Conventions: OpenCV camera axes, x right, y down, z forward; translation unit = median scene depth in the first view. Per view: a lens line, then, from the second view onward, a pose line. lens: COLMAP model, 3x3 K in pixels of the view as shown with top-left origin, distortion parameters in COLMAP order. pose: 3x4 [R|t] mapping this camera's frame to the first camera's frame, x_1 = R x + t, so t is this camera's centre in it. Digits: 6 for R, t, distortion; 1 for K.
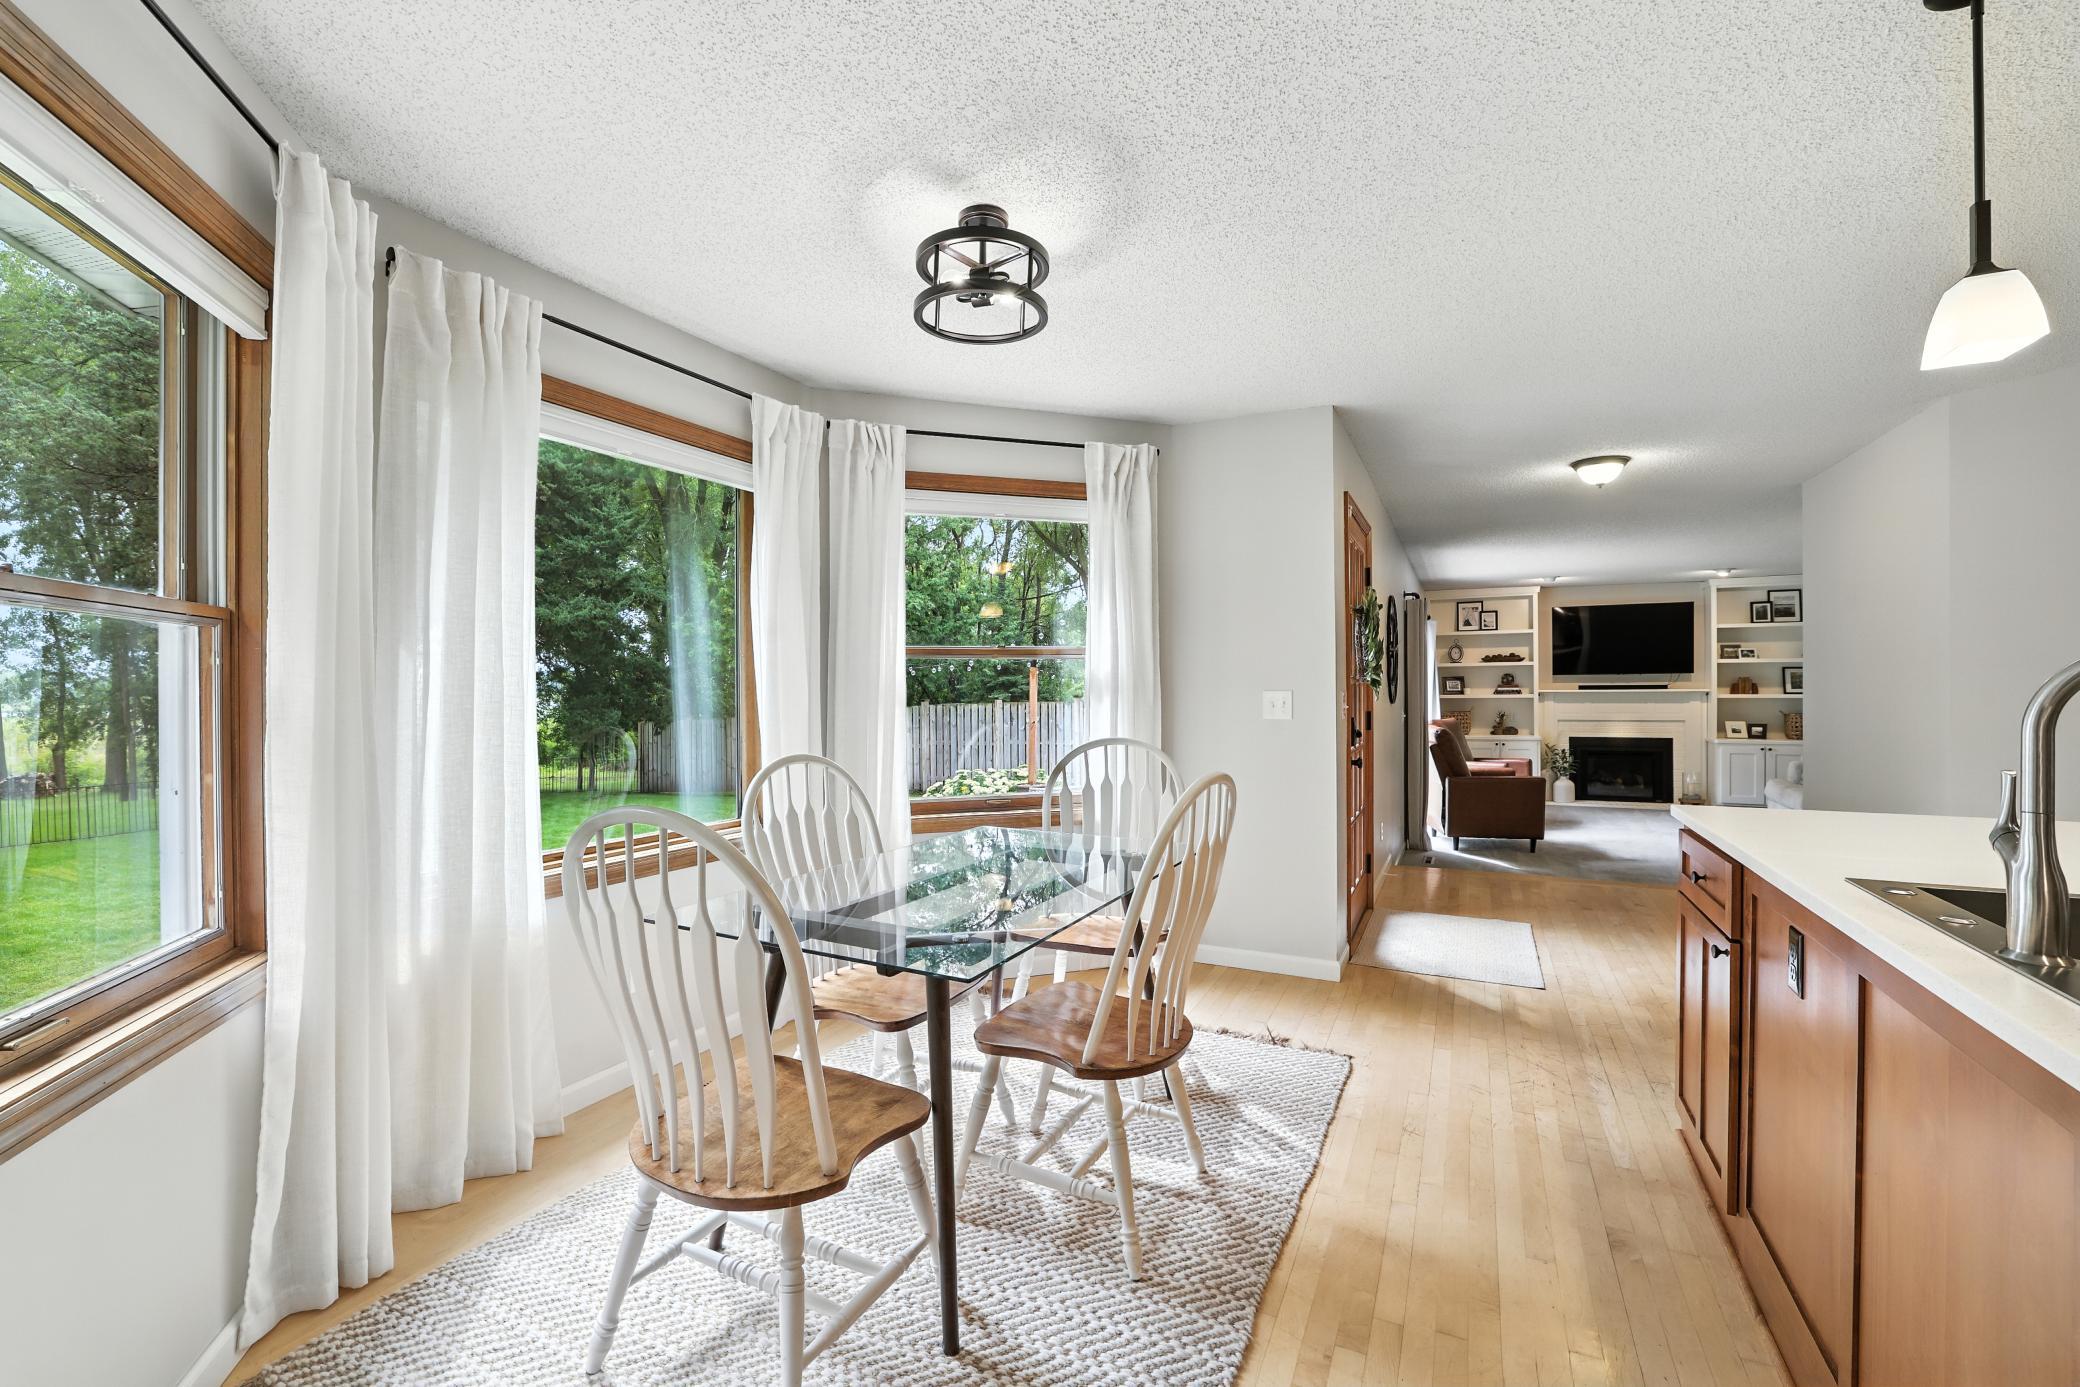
lens RADIAL K [[905.1, 0, 1040.0], [0, 905.1, 693.5], [0, 0, 1]] dist [-0.013734, 0.000127]
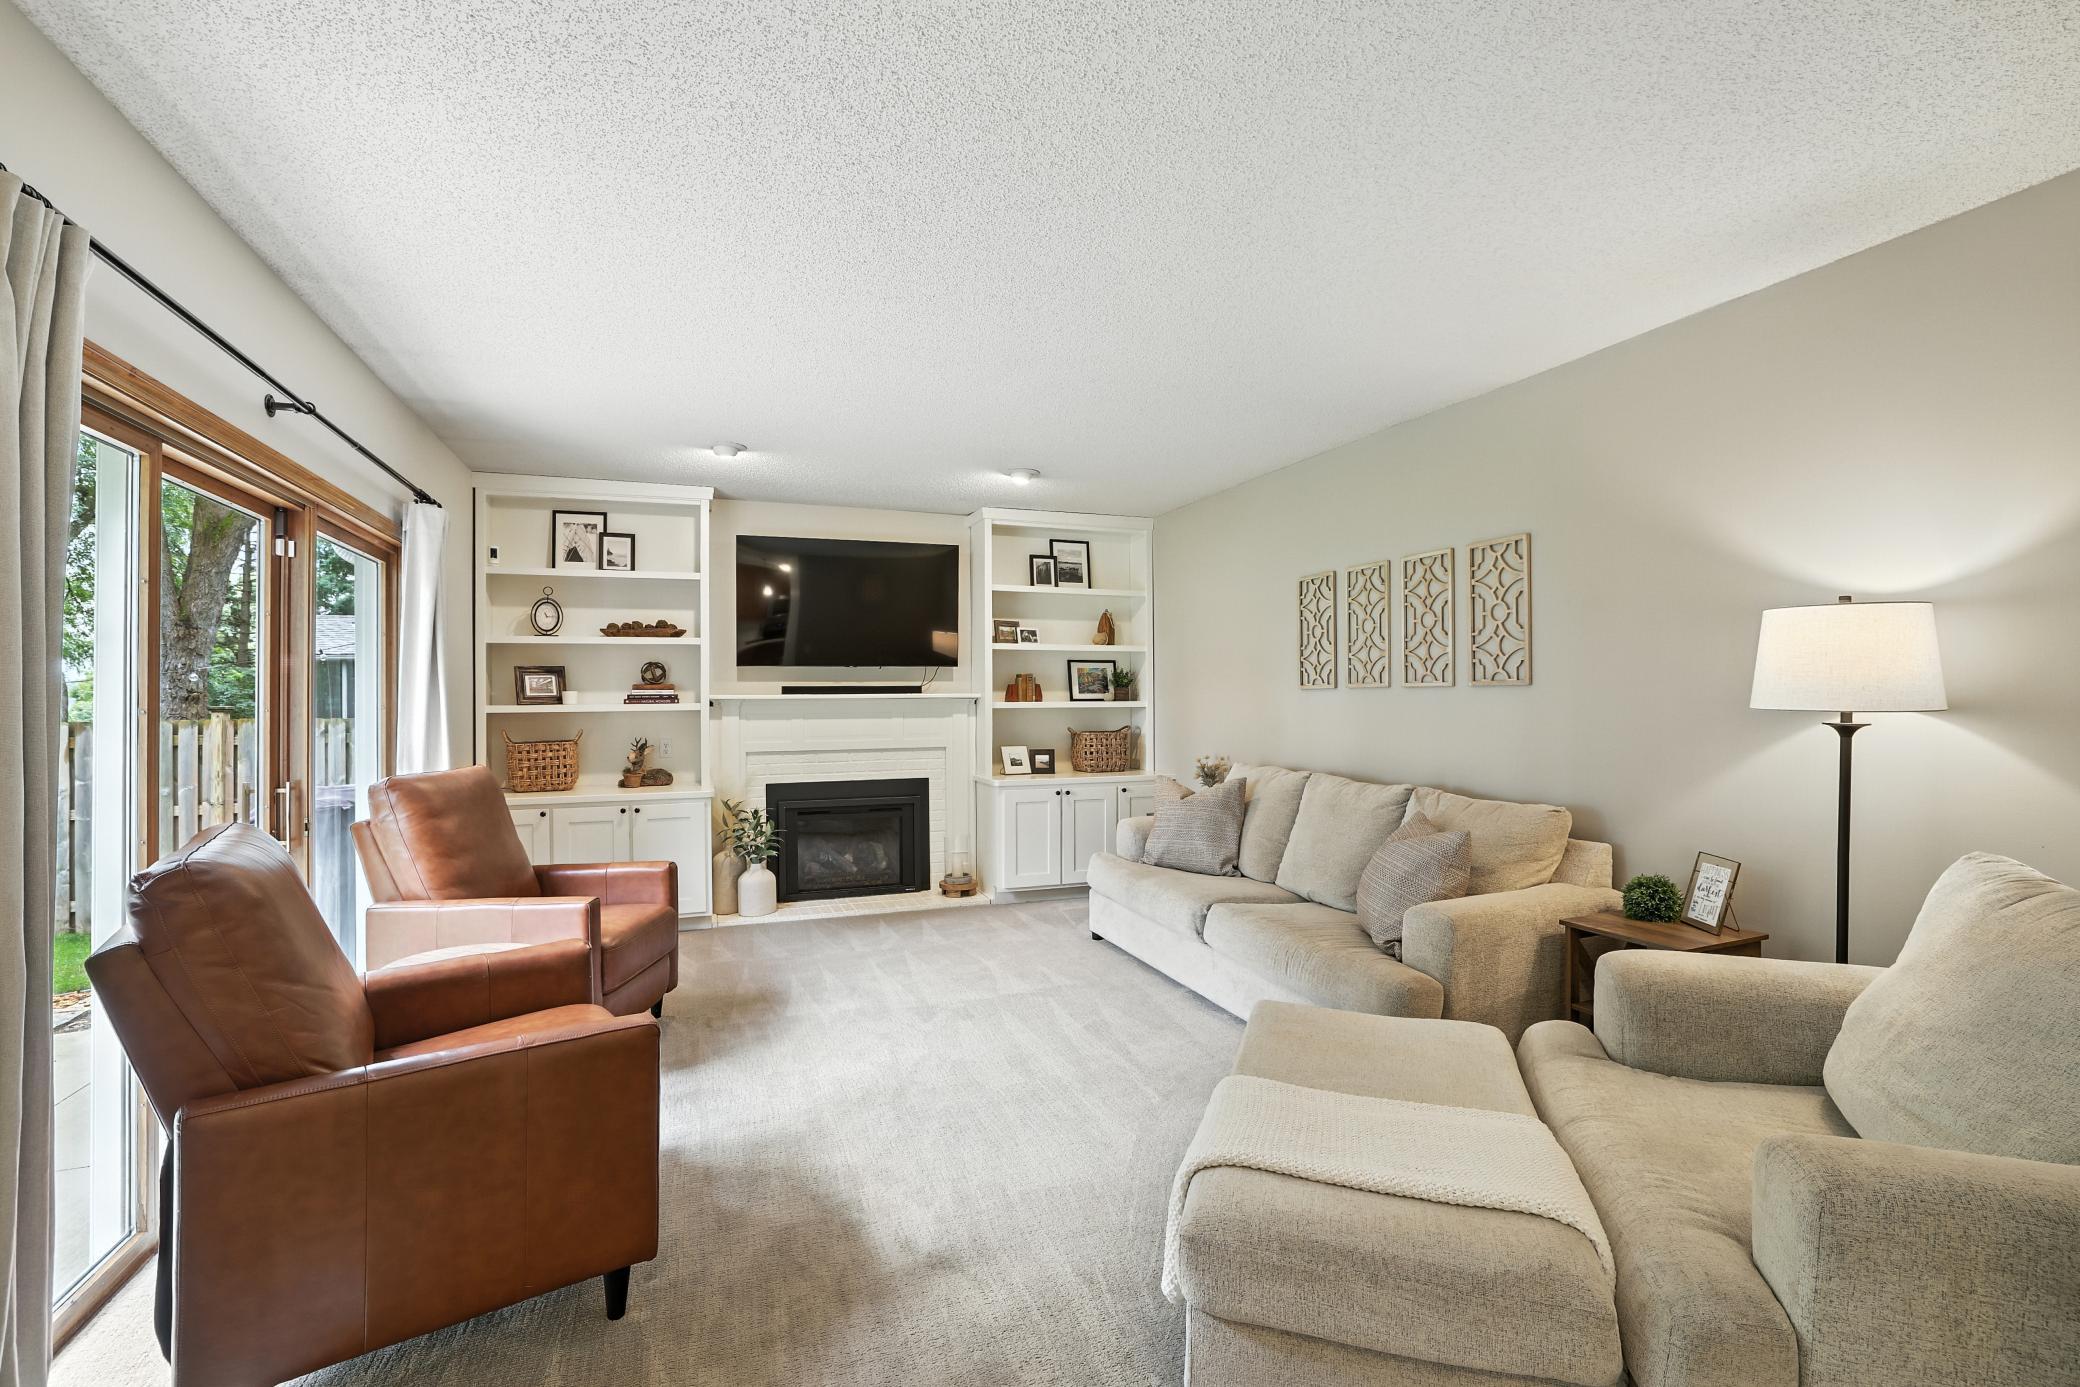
lens RADIAL K [[905.1, 0, 1040.0], [0, 905.1, 693.5], [0, 0, 1]] dist [-0.013734, 0.000127]
pose [[0.686947, 0.007925, 0.726664, 0.334744], [0.005043, 0.999864, -0.015672, 0.004584], [-0.726690, 0.014430, 0.686814, 0.556304]]
